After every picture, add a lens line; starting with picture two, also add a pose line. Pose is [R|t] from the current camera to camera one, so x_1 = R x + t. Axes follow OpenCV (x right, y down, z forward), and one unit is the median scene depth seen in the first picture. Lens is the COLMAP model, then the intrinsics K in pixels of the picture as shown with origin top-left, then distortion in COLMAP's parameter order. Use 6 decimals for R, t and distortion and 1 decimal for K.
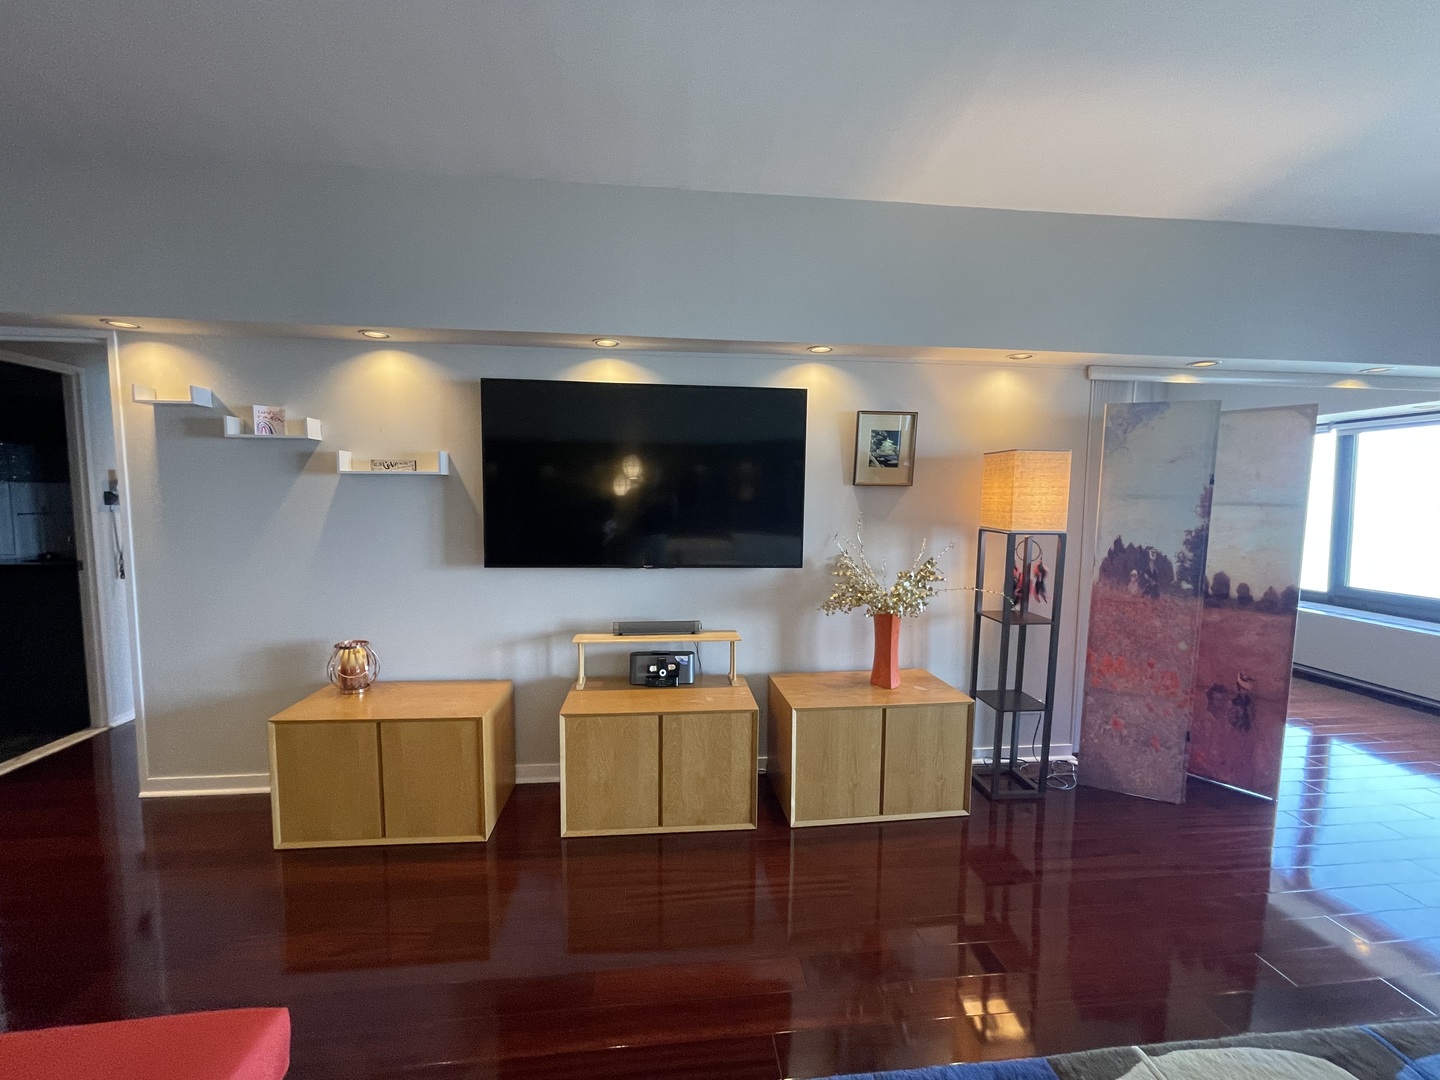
lens RADIAL K [[578.5, 0, 718.2], [0, 578.5, 547.6], [0, 0, 1]] dist [0.001679, 0.000109]
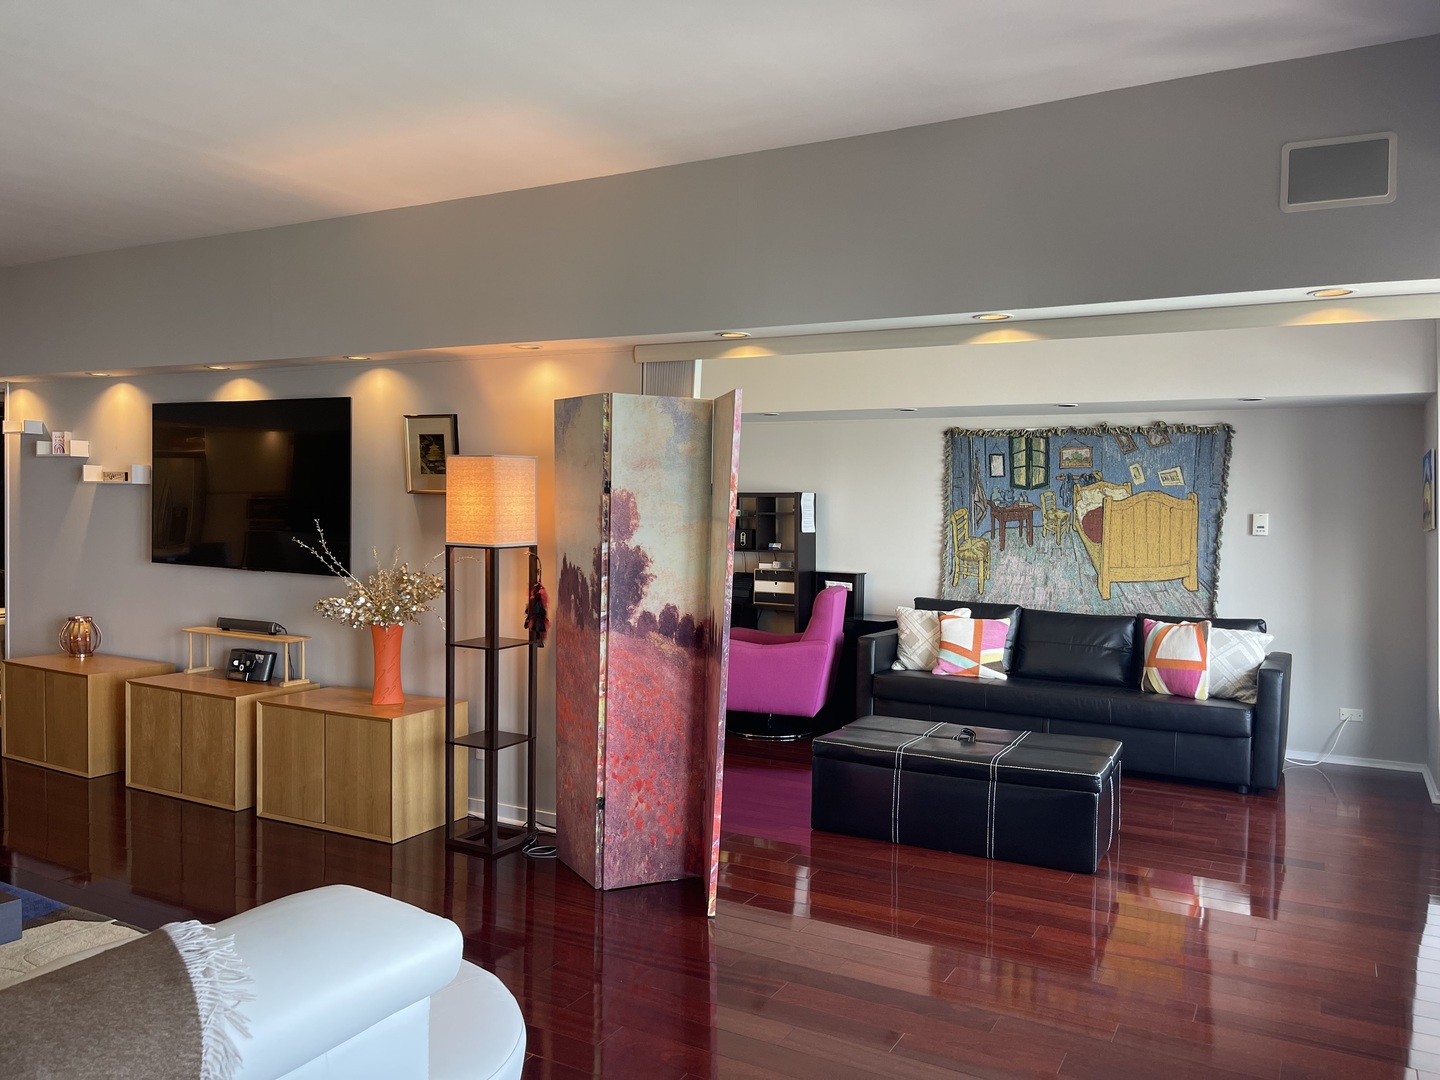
lens RADIAL K [[1071.3, 0, 714.9], [0, 1071.3, 561.4], [0, 0, 1]] dist [0.022614, -0.003380]
pose [[0.827159, 0.036300, -0.560794, 1.711134], [-0.060948, 0.997820, -0.025309, 0.017168], [0.558653, 0.055114, 0.827569, -0.167639]]
